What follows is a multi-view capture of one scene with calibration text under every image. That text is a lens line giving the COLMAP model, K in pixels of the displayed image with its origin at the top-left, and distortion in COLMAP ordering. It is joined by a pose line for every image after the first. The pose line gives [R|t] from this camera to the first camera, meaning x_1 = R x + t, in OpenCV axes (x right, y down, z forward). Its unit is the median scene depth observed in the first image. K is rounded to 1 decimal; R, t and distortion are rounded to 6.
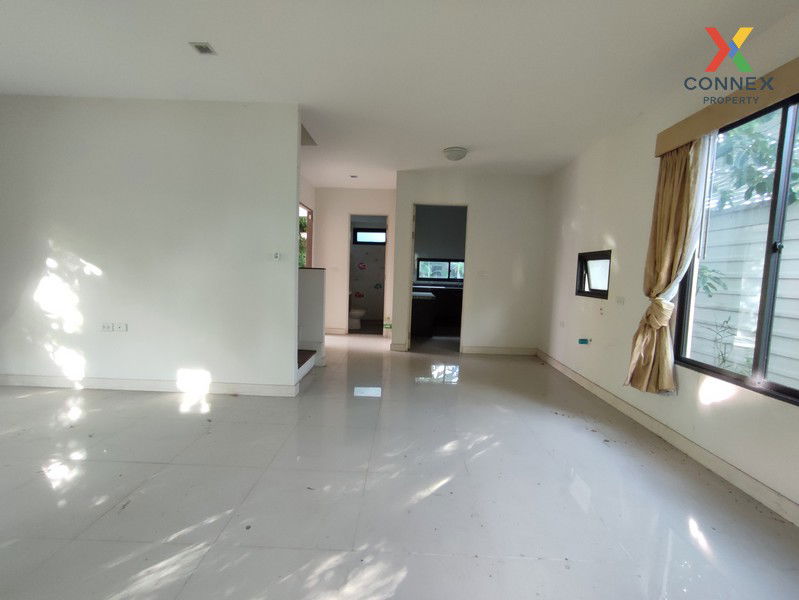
lens RADIAL K [[363.7, 0, 401.3], [0, 363.7, 298.1], [0, 0, 1]] dist [-0.003764, 0.000254]
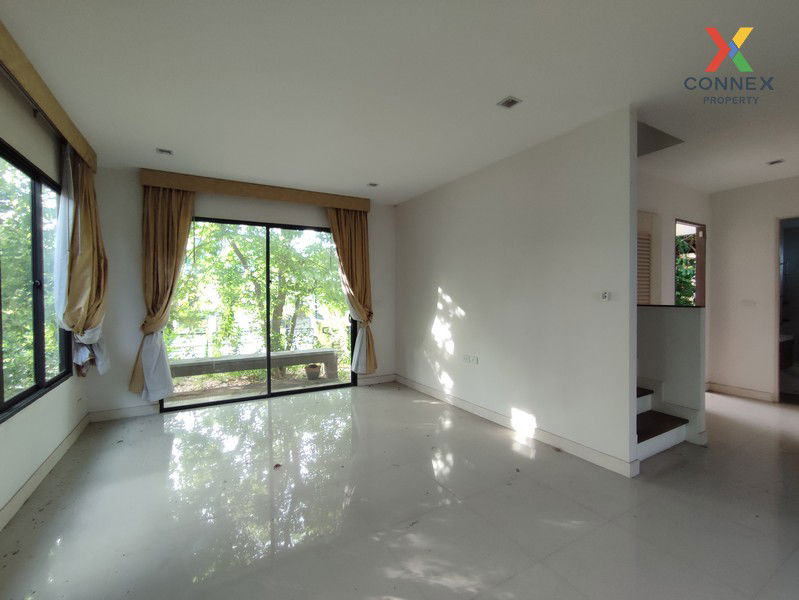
lens RADIAL K [[363.7, 0, 405.2], [0, 363.7, 300.4], [0, 0, 1]] dist [-0.003764, 0.000254]
pose [[0.511744, -0.021862, -0.858860, 0.136038], [-0.039836, 0.997997, -0.049140, -0.046123], [0.858214, 0.059361, 0.509849, 0.187621]]
